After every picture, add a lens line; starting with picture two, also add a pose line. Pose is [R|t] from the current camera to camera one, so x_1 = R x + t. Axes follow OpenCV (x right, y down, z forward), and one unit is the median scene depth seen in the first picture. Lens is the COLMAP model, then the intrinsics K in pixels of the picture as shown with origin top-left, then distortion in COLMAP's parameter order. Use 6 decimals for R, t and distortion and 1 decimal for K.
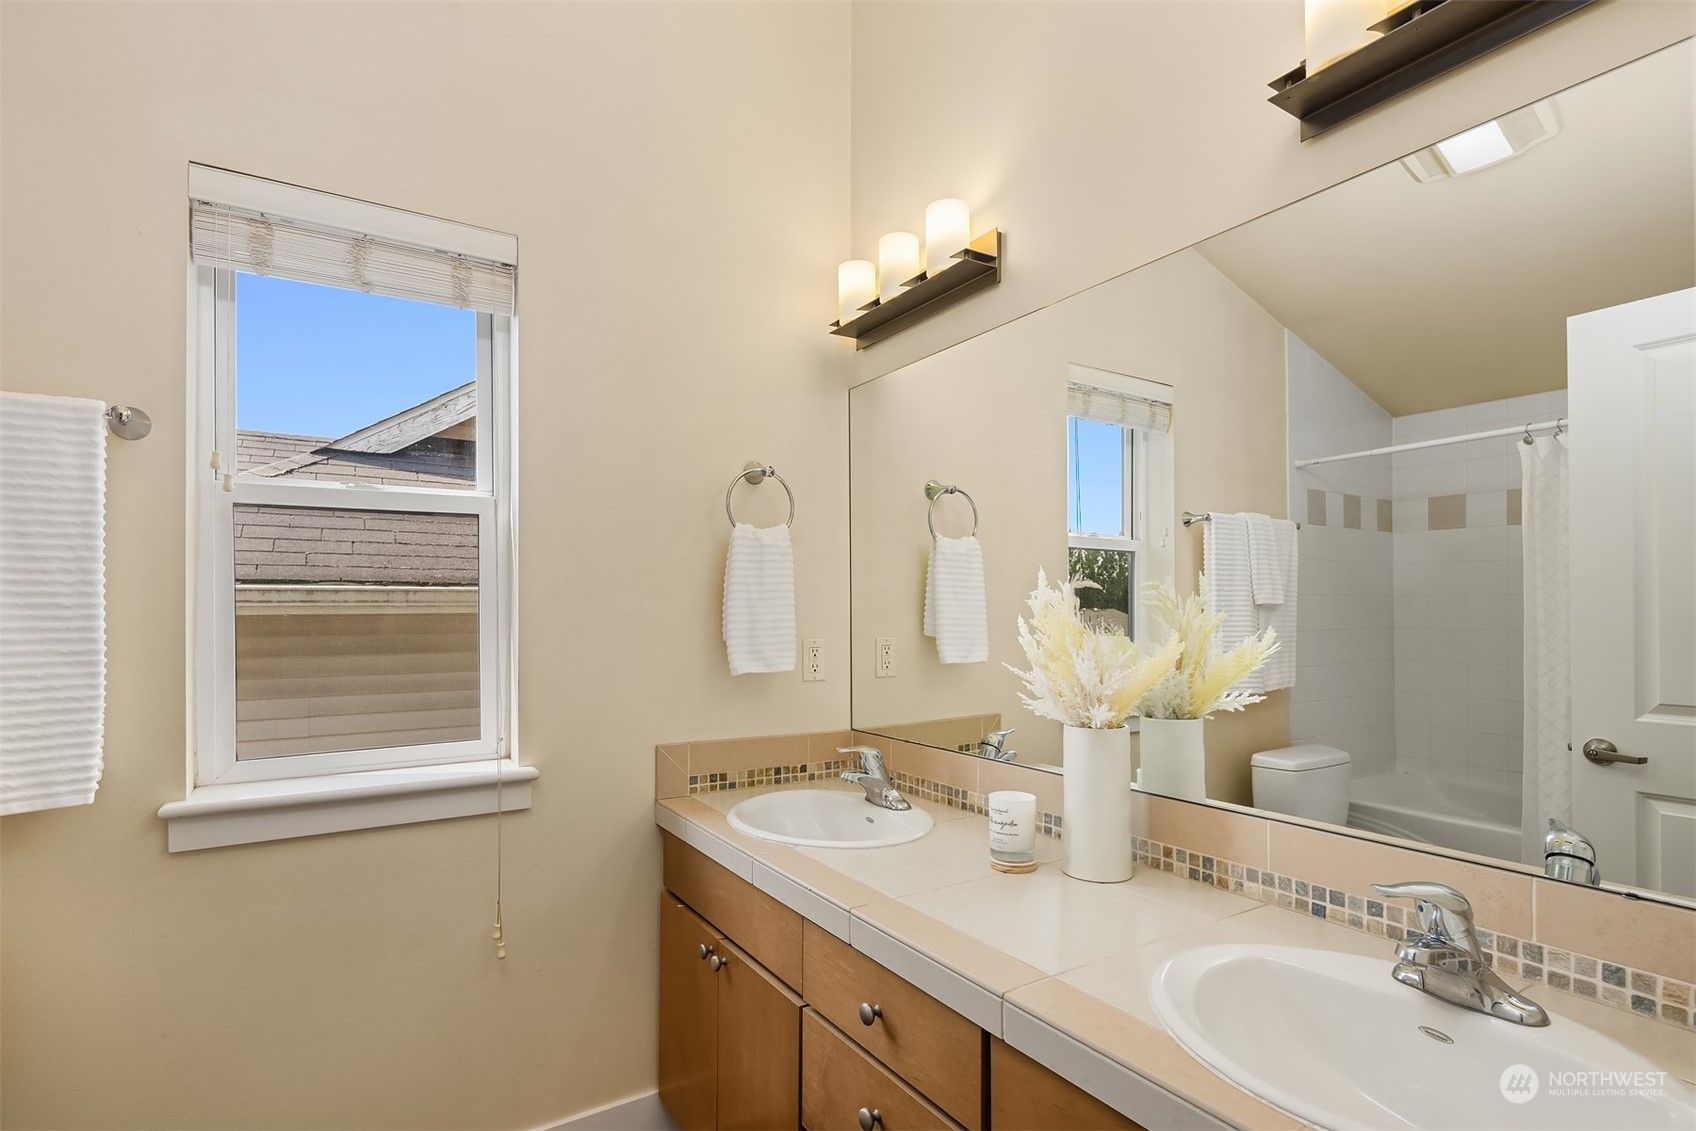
lens RADIAL K [[832.0, 0, 851.0], [0, 832.0, 584.9], [0, 0, 1]] dist [0.001398, -0.000624]
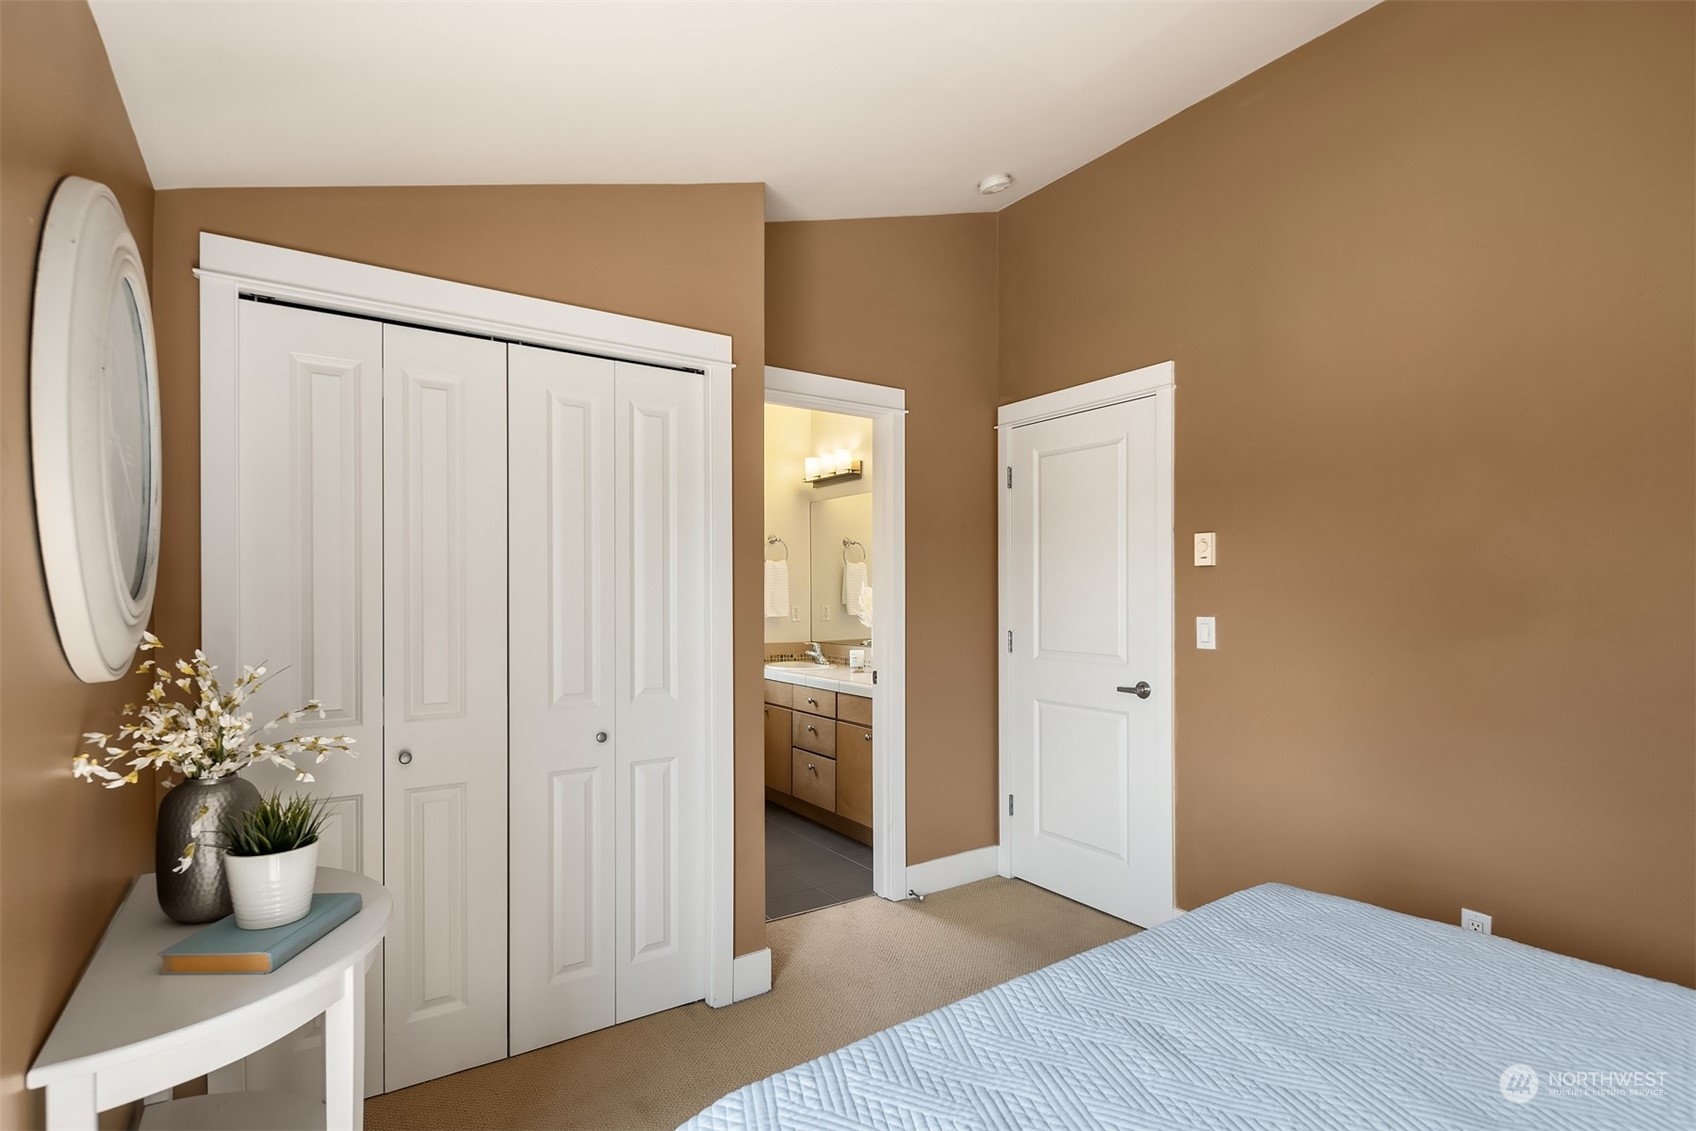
lens RADIAL K [[832.0, 0, 851.0], [0, 832.0, 584.9], [0, 0, 1]] dist [0.001398, -0.000624]
pose [[0.999709, 0.002058, 0.024023, 0.063890], [-0.002521, 0.999811, 0.019274, -0.045382], [-0.023979, -0.019329, 0.999526, -1.576960]]
